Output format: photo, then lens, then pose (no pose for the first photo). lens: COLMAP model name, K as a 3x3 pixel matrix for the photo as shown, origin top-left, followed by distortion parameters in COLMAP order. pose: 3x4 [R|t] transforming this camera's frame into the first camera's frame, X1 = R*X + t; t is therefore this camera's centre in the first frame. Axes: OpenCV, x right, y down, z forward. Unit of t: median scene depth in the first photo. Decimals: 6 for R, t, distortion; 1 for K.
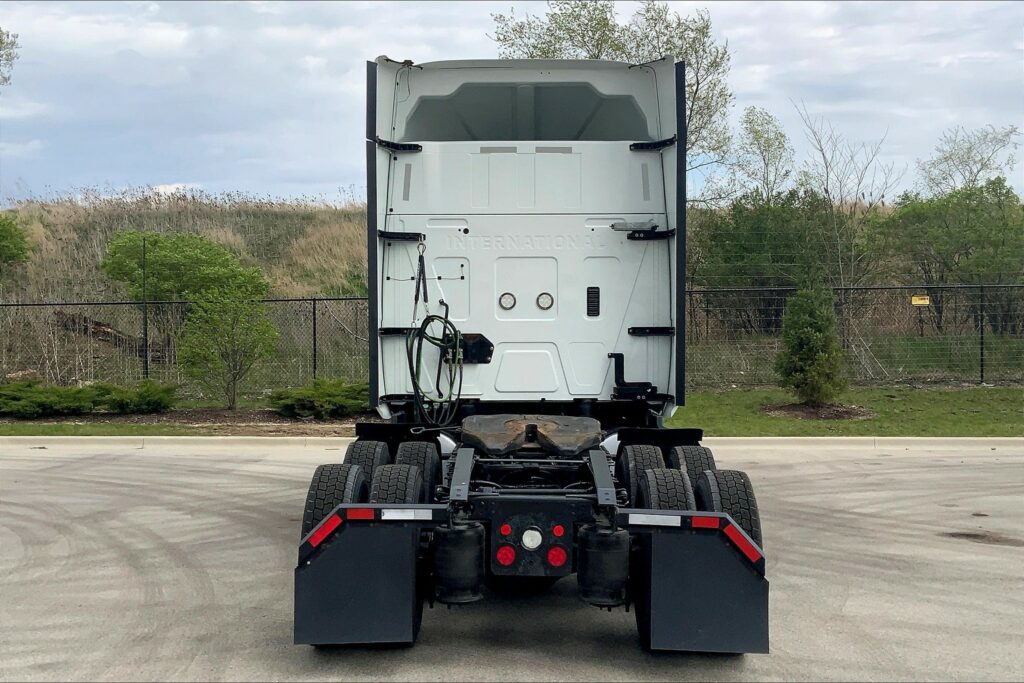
lens RADIAL K [[1169.5, 0, 512.0], [0, 1169.5, 341.5], [0, 0, 1]] dist [0.018687, 0.029674]
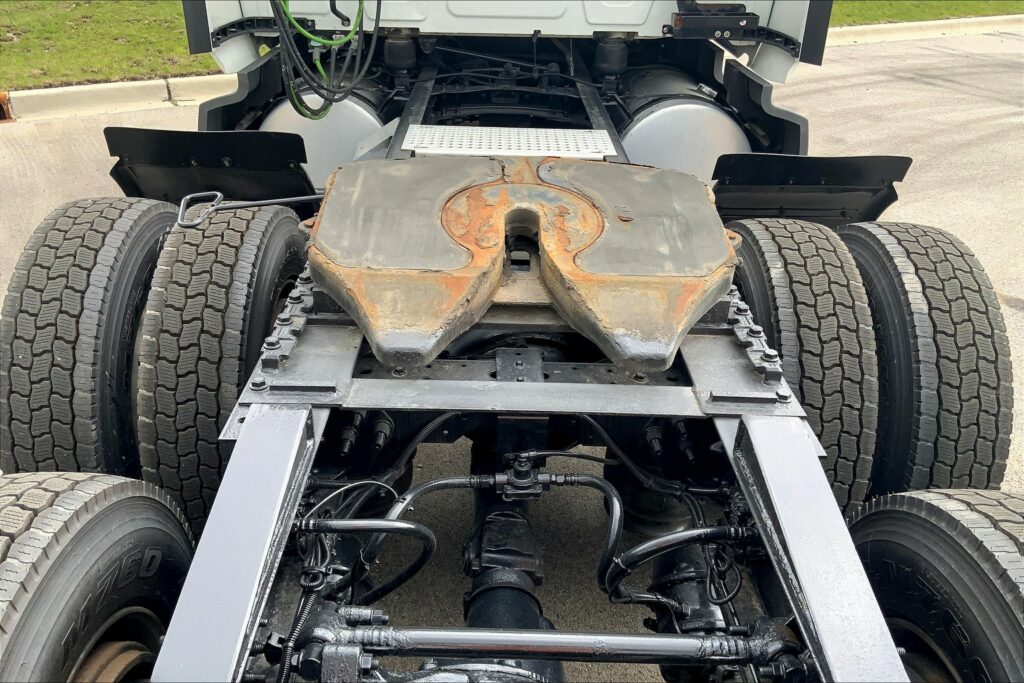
lens RADIAL K [[851.0, 0, 512.0], [0, 851.0, 341.5], [0, 0, 1]] dist [0.128036, -0.261907]
pose [[0.999472, 0.008767, 0.031272, 0.004630], [-0.022345, 0.884388, 0.466218, -0.009391], [-0.023570, -0.466671, 0.884117, 0.589504]]
